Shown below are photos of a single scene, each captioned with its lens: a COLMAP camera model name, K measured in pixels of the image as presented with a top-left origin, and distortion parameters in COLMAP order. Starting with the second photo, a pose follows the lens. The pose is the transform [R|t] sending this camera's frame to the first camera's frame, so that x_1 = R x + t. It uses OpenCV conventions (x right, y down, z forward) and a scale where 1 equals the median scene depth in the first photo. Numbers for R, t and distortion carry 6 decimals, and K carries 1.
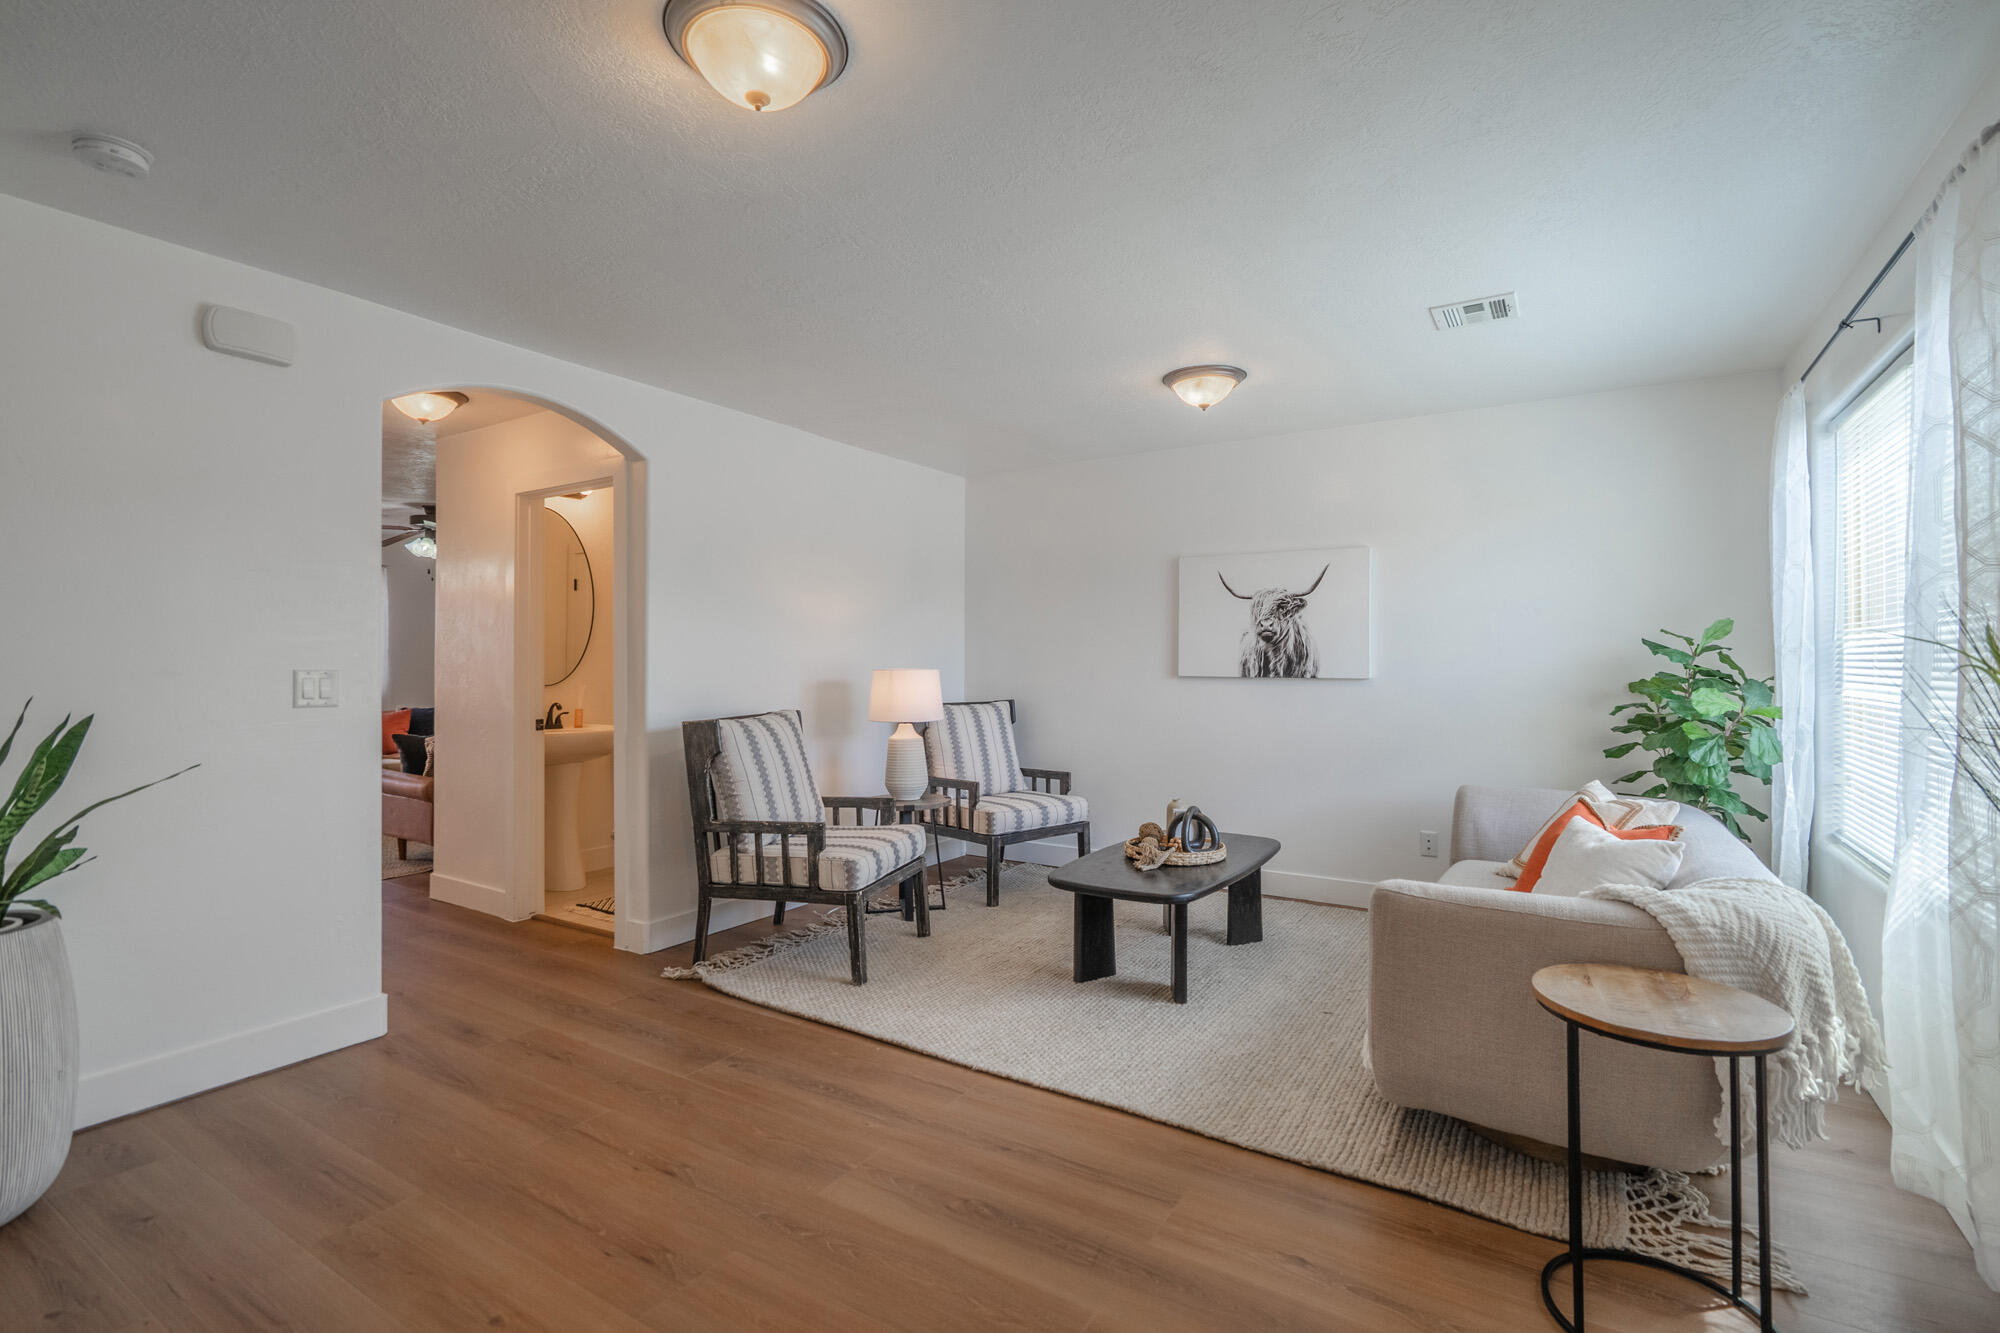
lens RADIAL K [[900.5, 0, 1036.9], [0, 900.5, 659.1], [0, 0, 1]] dist [-0.003424, 0.001451]
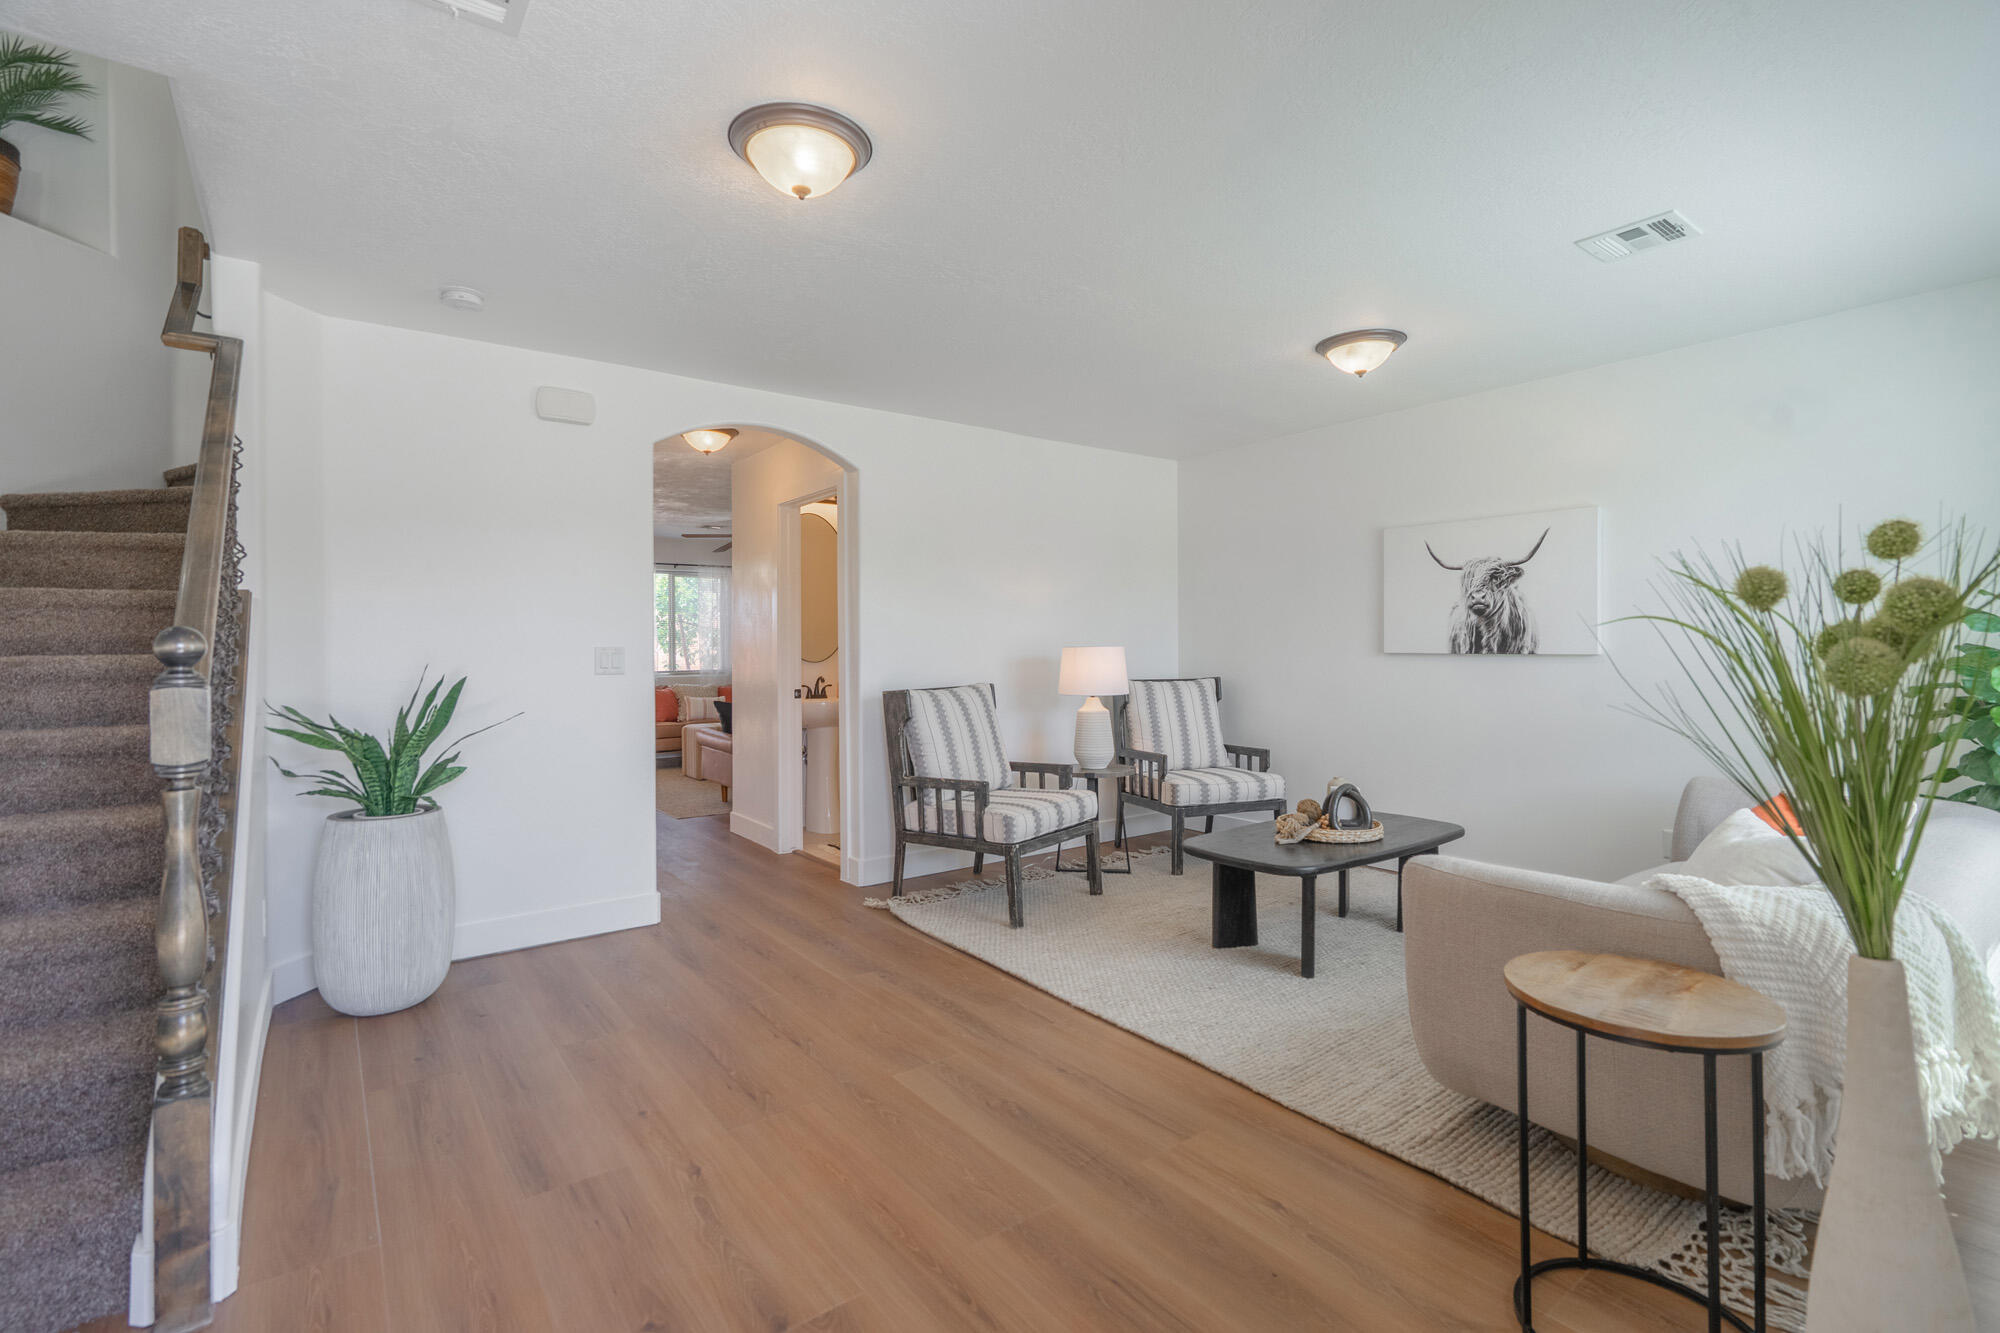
lens RADIAL K [[886.3, 0, 1002.5], [0, 886.3, 646.2], [0, 0, 1]] dist [-0.002165, 0.000270]
pose [[0.936665, -0.005475, -0.350183, 0.159905], [0.007639, 0.999959, 0.004798, 0.006186], [0.350142, -0.007170, 0.936669, -0.030610]]
